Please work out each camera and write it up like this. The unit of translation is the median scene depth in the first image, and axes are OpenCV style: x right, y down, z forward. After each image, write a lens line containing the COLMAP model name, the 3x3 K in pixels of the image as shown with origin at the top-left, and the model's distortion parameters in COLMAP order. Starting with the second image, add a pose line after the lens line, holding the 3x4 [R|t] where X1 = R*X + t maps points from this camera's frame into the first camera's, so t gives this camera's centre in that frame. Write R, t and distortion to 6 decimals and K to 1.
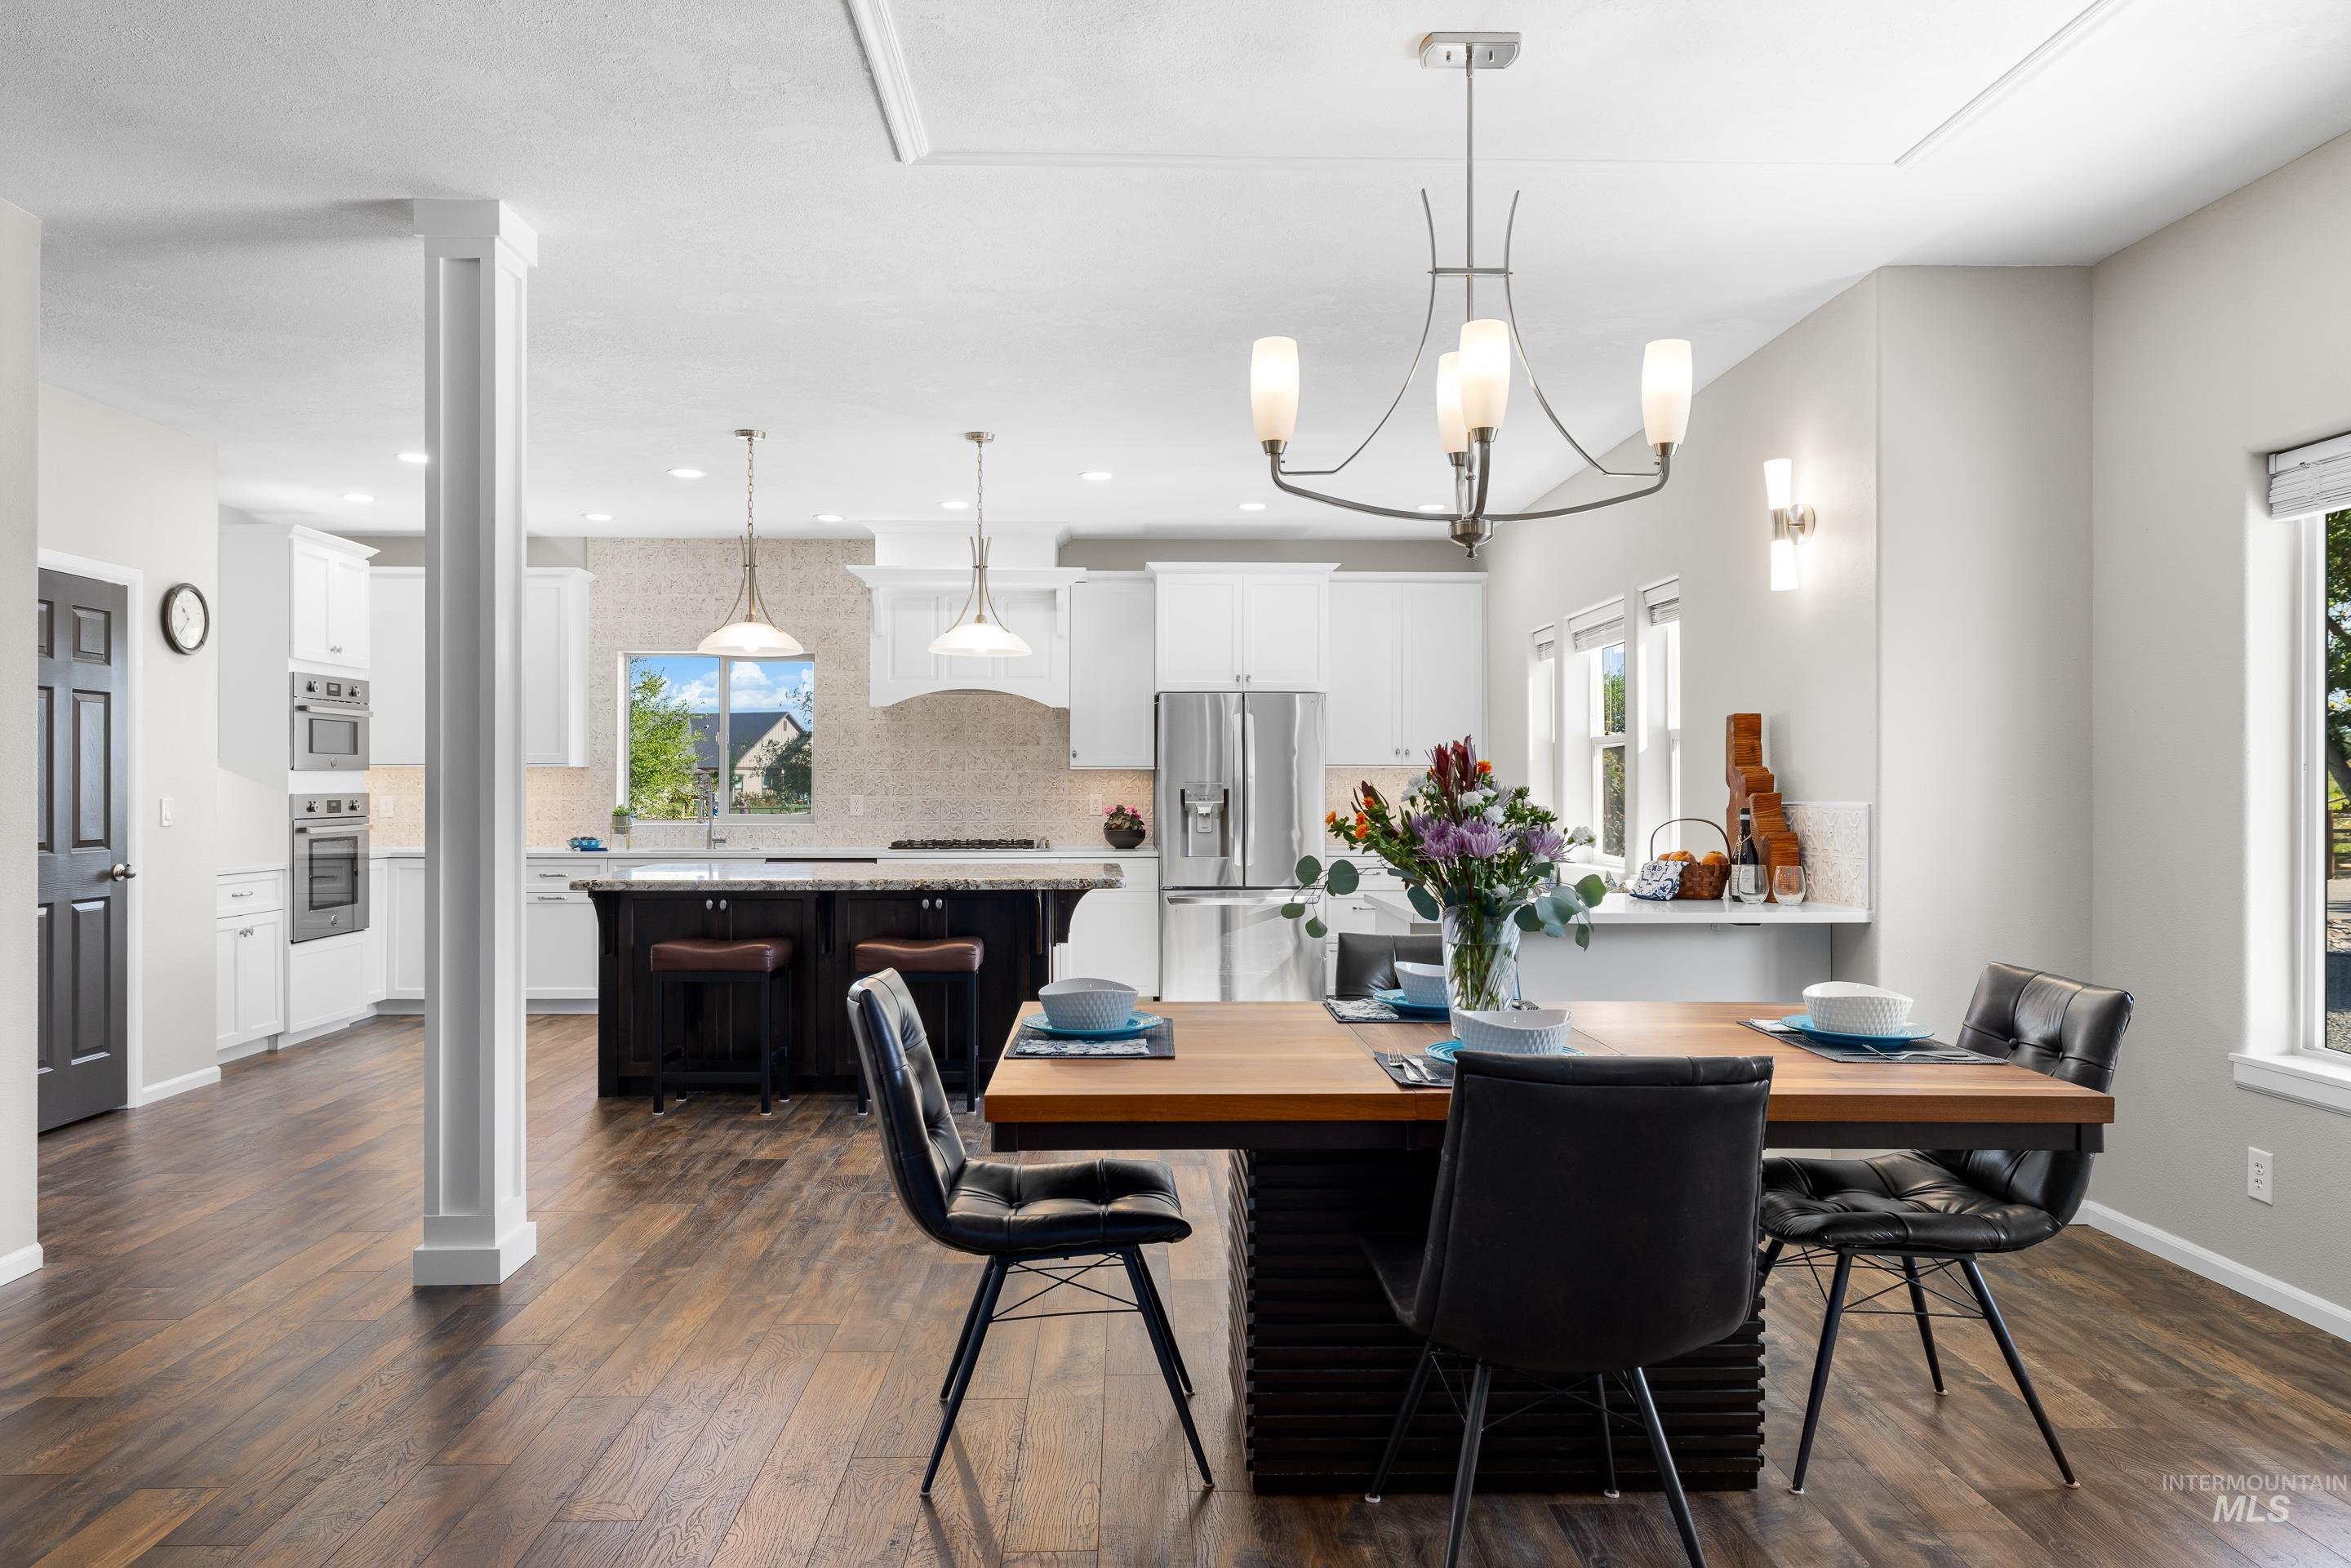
lens RADIAL K [[1562.2, 0, 1165.1], [0, 1562.2, 780.5], [0, 0, 1]] dist [-0.006374, -0.000369]
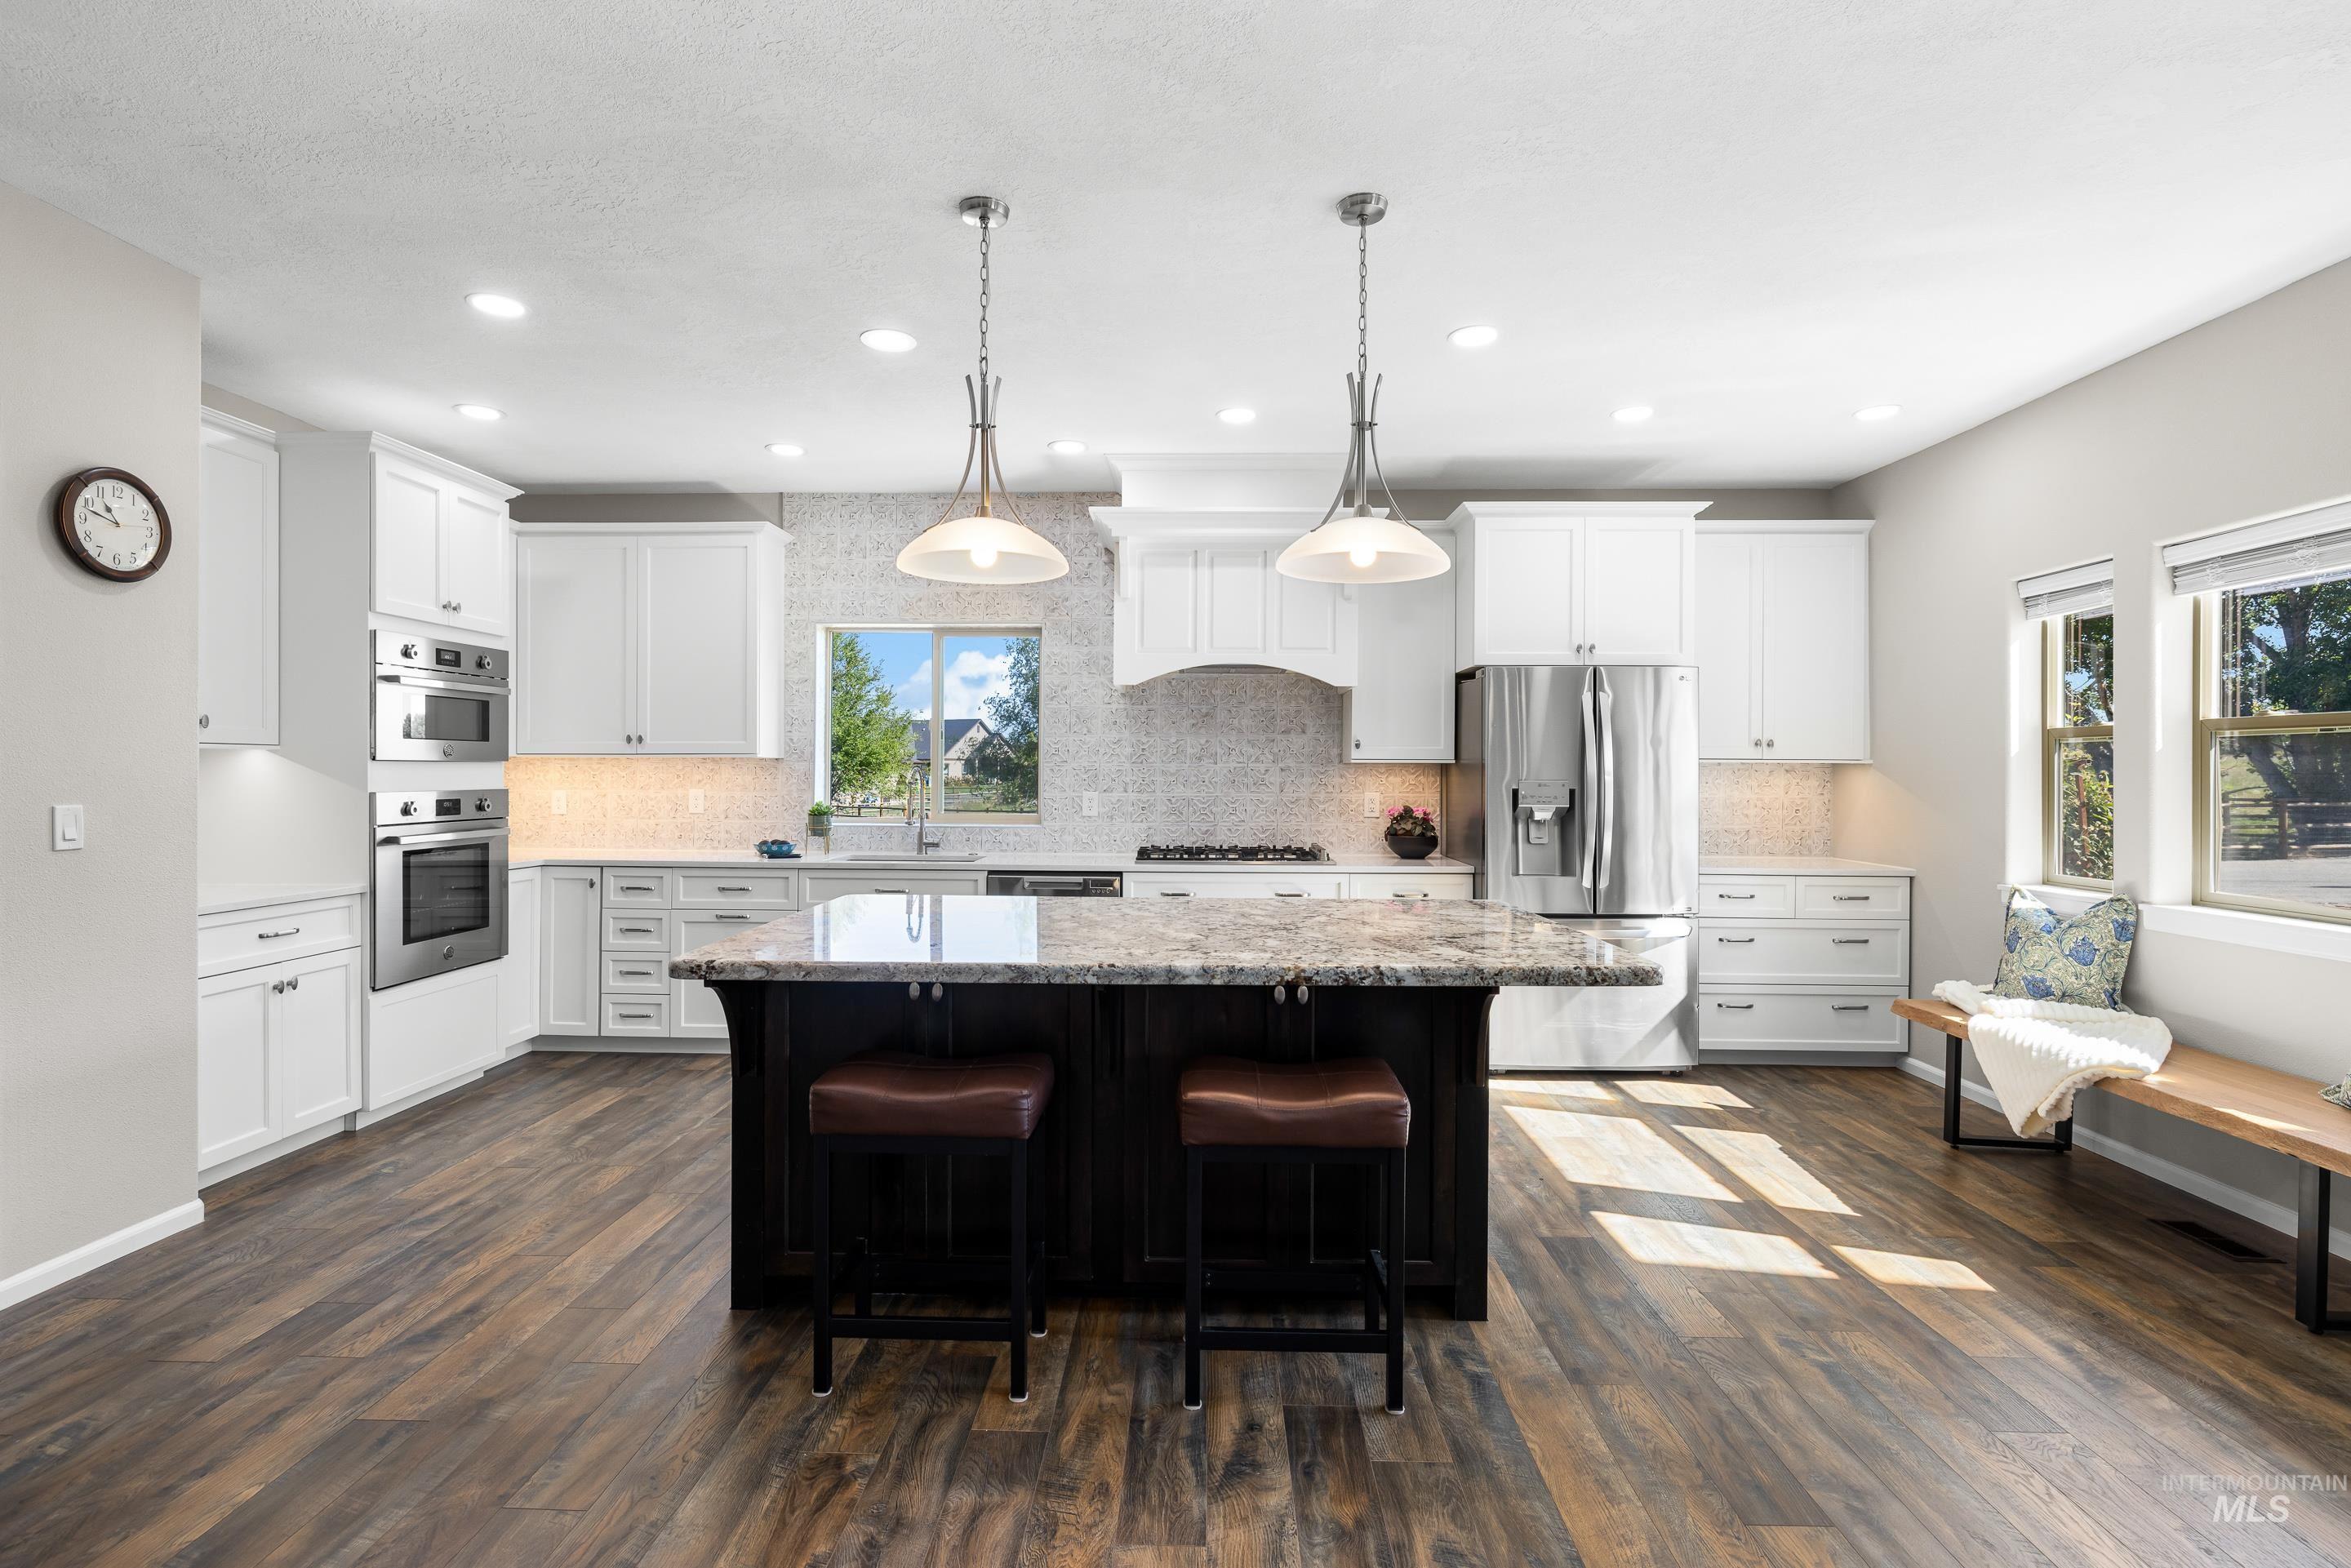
lens RADIAL K [[1091.6, 0, 1163.5], [0, 1091.6, 775.3], [0, 0, 1]] dist [-0.011221, 0.002266]
pose [[0.997600, 0.004721, -0.069081, -0.122527], [-0.004287, 0.999970, 0.006424, -0.003894], [0.069109, -0.006113, 0.997590, 0.429483]]
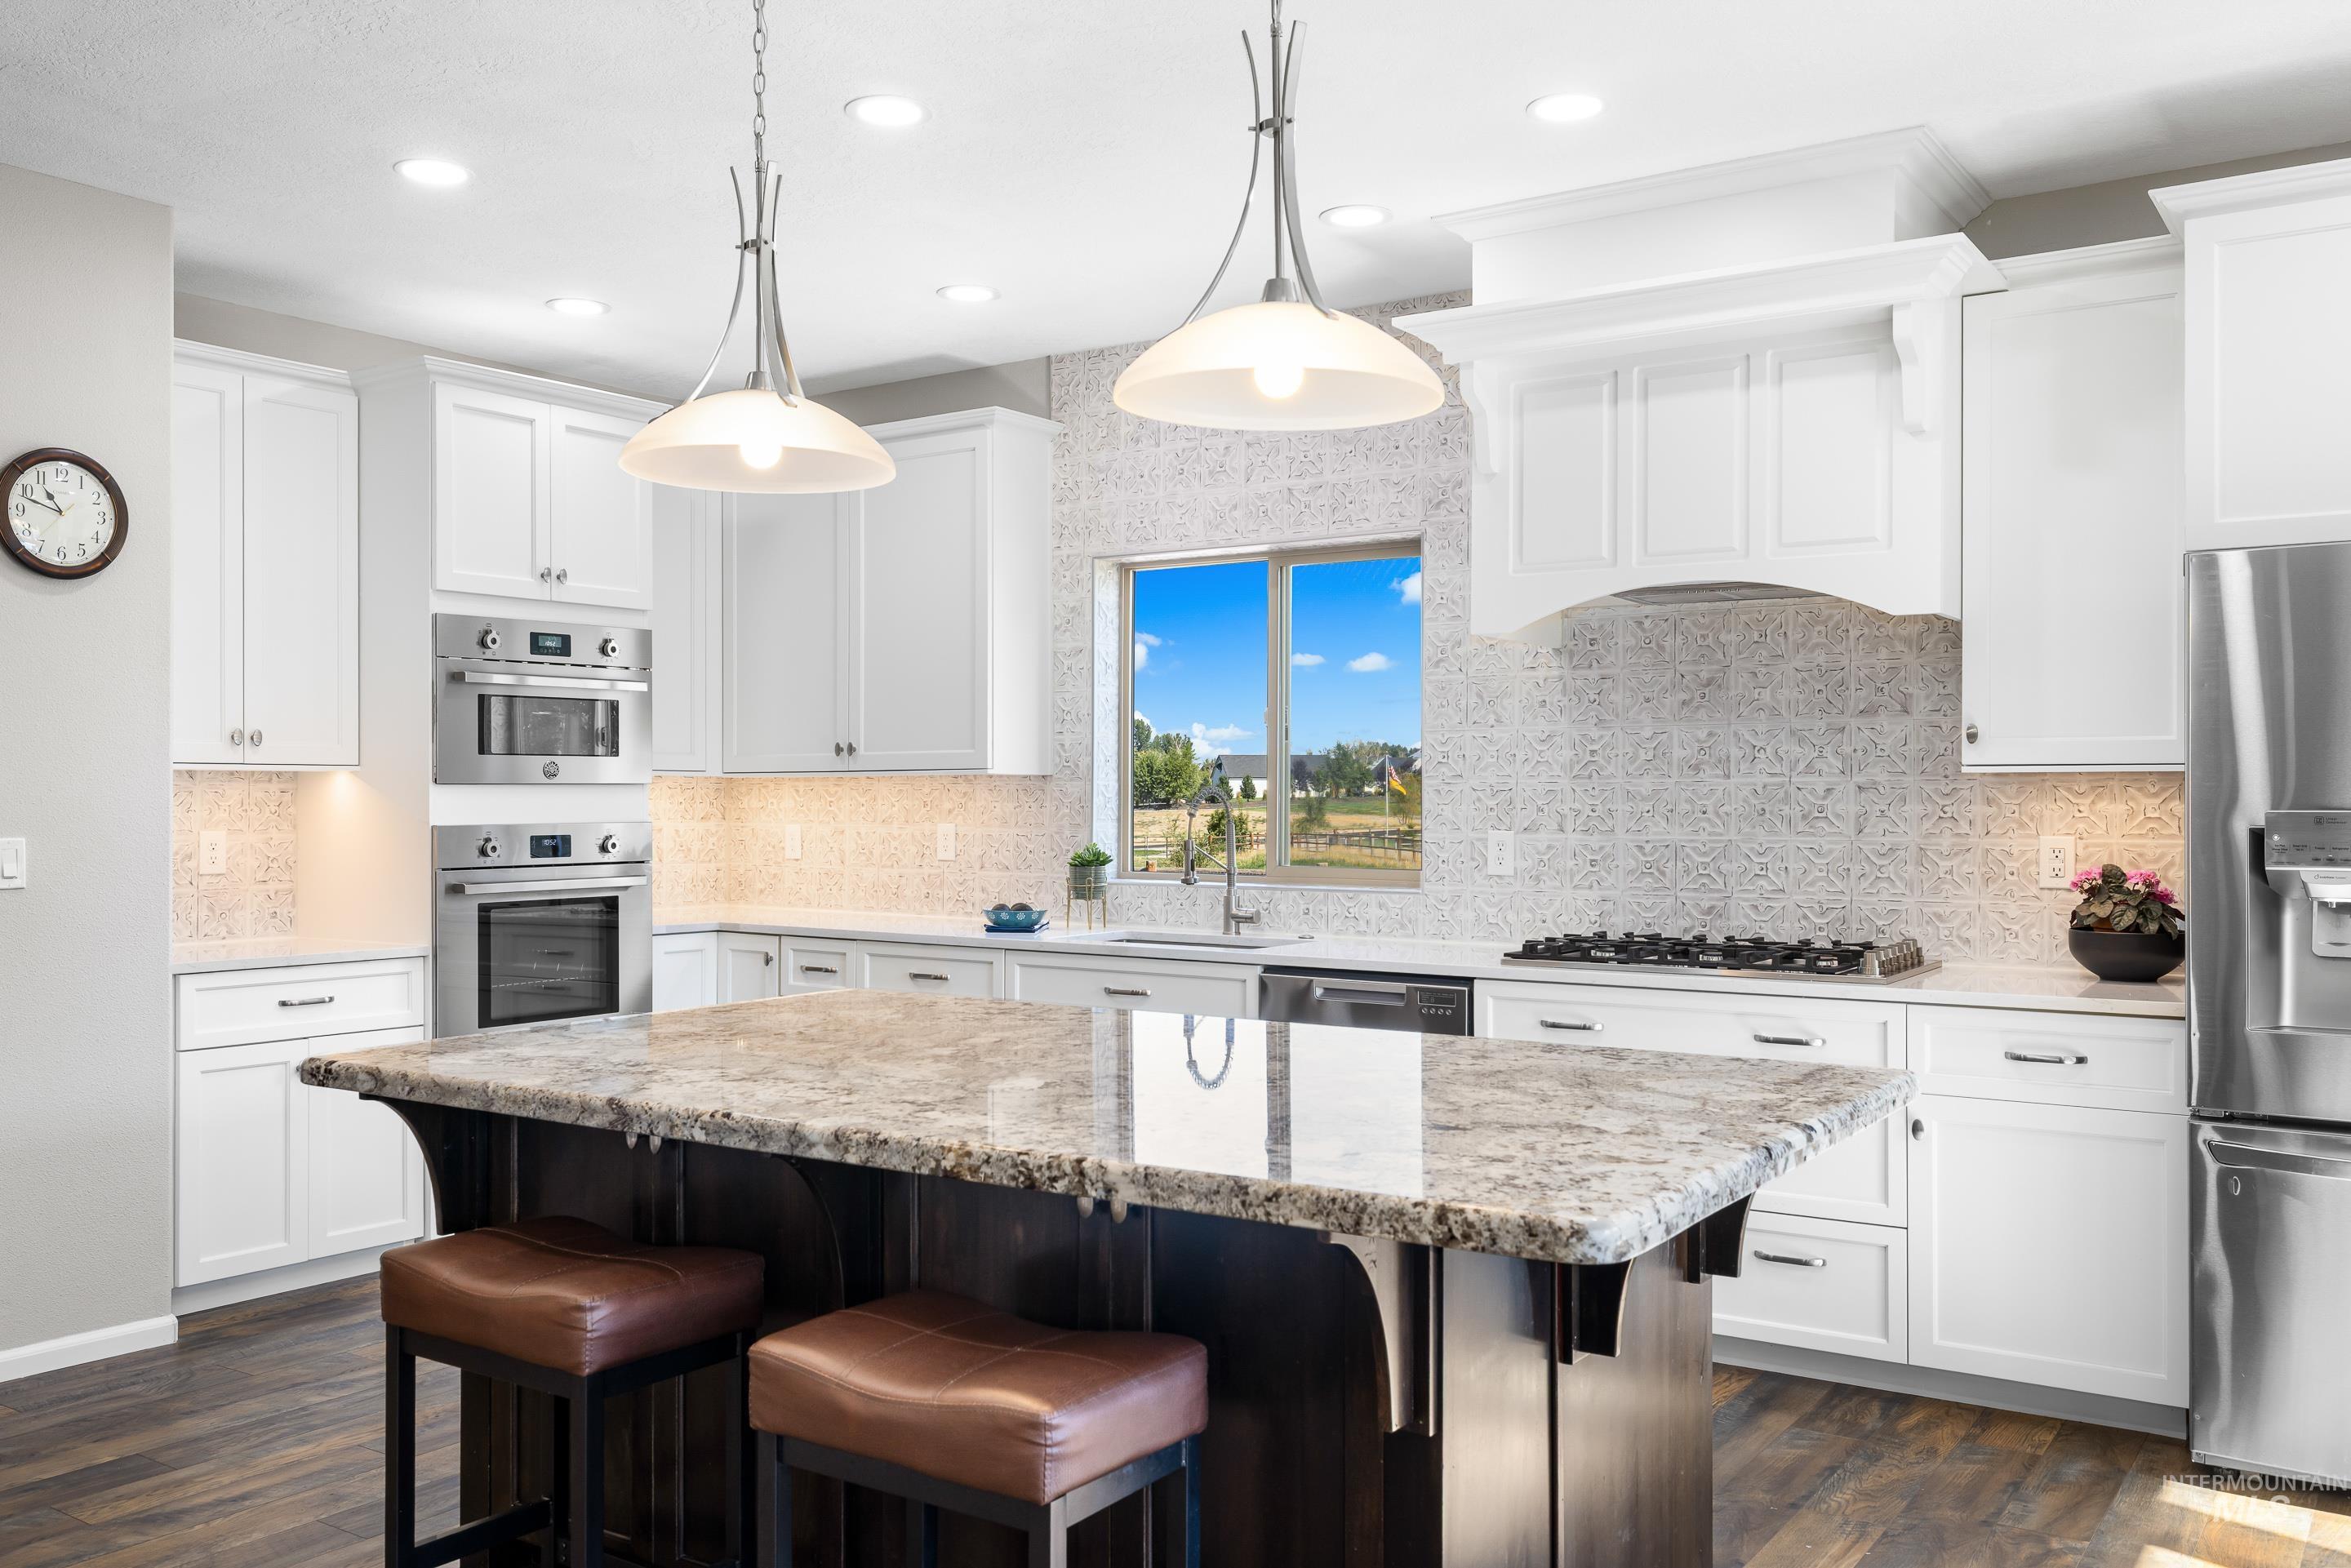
lens RADIAL K [[1915.1, 0, 1168.2], [0, 1915.1, 786.3], [0, 0, 1]] dist [0.000516, -0.003490]
pose [[0.802673, -0.002274, -0.596414, 0.067503], [0.002124, 0.999997, -0.000953, -0.003852], [0.596415, -0.000502, 0.802676, 0.505574]]
